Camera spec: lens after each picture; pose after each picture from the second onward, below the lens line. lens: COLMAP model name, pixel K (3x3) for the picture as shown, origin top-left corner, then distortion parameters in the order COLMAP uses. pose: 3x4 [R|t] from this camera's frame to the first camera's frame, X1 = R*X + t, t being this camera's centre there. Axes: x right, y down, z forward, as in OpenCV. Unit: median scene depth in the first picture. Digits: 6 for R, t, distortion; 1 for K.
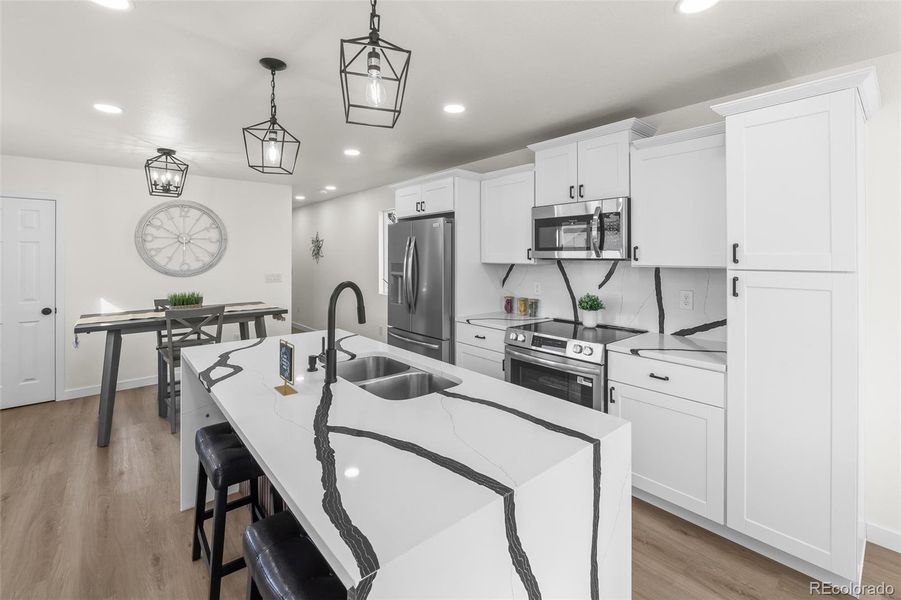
lens RADIAL K [[396.2, 0, 451.9], [0, 396.2, 256.8], [0, 0, 1]] dist [-0.001524, 0.000029]
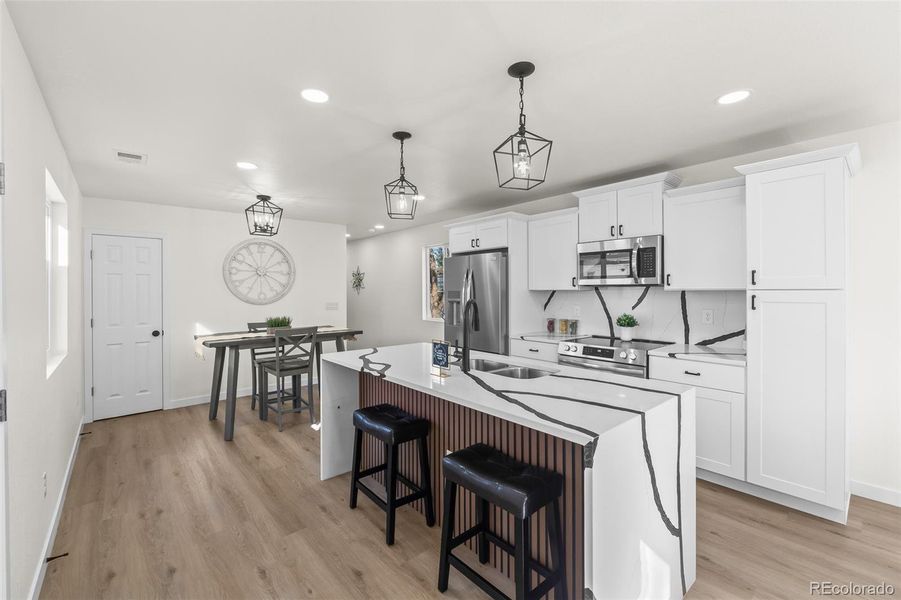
lens RADIAL K [[381.8, 0, 451.9], [0, 381.8, 292.6], [0, 0, 1]] dist [-0.001111, -0.000058]
pose [[0.999977, -0.004979, 0.004578, -0.179250], [0.004956, 0.999974, 0.005155, 0.017632], [-0.004603, -0.005132, 0.999976, -0.165244]]
